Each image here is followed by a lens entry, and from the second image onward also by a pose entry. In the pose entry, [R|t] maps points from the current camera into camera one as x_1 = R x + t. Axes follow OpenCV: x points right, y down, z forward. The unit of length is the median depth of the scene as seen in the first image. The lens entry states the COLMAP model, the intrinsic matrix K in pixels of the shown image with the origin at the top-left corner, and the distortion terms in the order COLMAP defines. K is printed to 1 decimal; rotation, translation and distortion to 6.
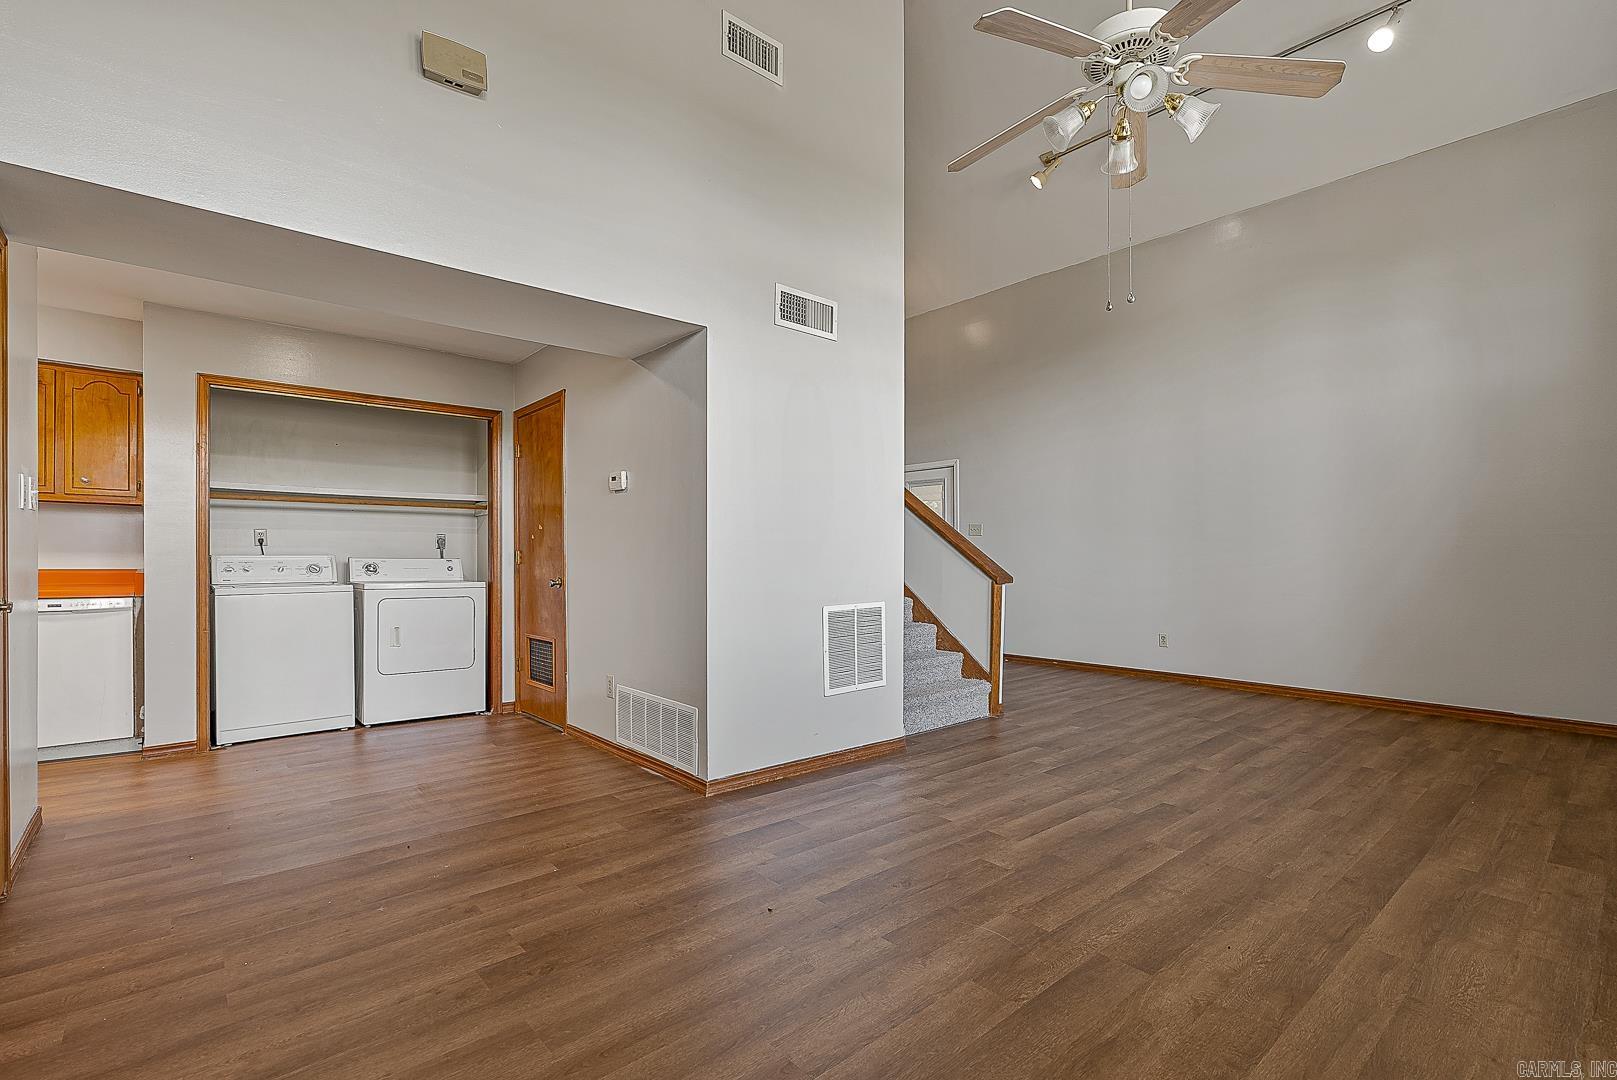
lens RADIAL K [[742.3, 0, 808.5], [0, 742.3, 540.0], [0, 0, 1]] dist [-0.000418, 0.000013]
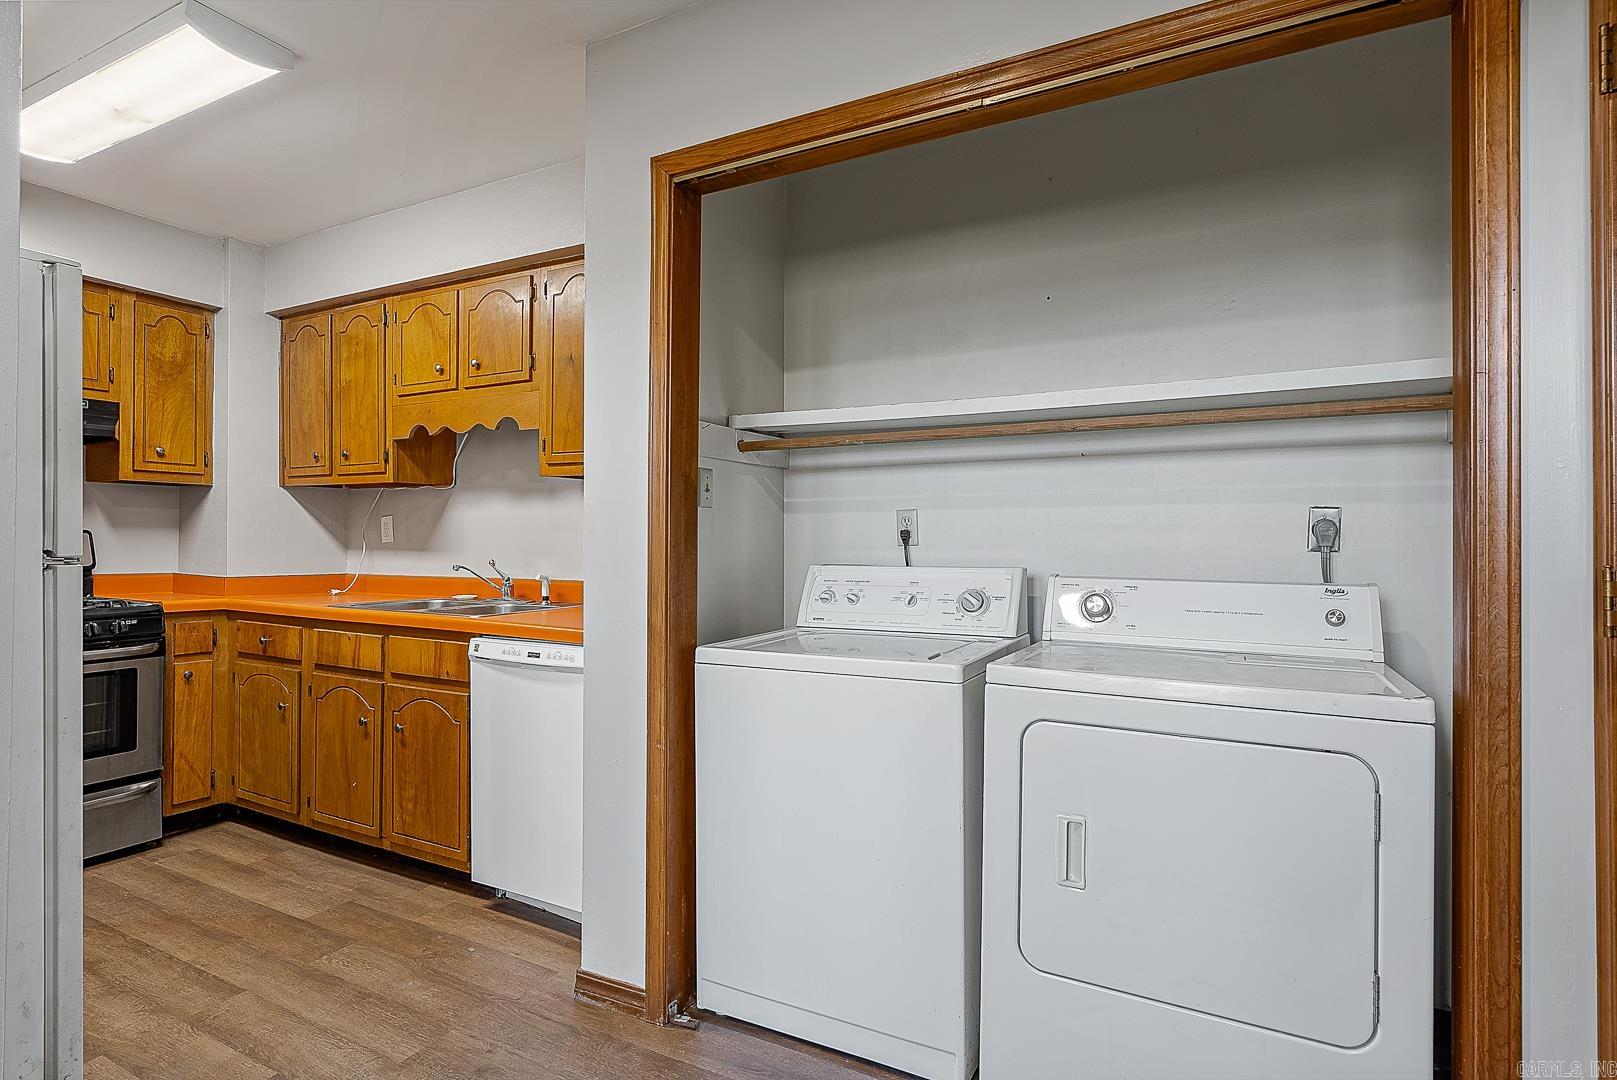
lens RADIAL K [[826.2, 0, 808.5], [0, 826.2, 540.0], [0, 0, 1]] dist [-0.002059, -0.000130]
pose [[0.353902, -0.005468, -0.935267, -0.214156], [0.015371, 0.999882, -0.000029, 0.002753], [0.935156, -0.014365, 0.353944, 0.595456]]
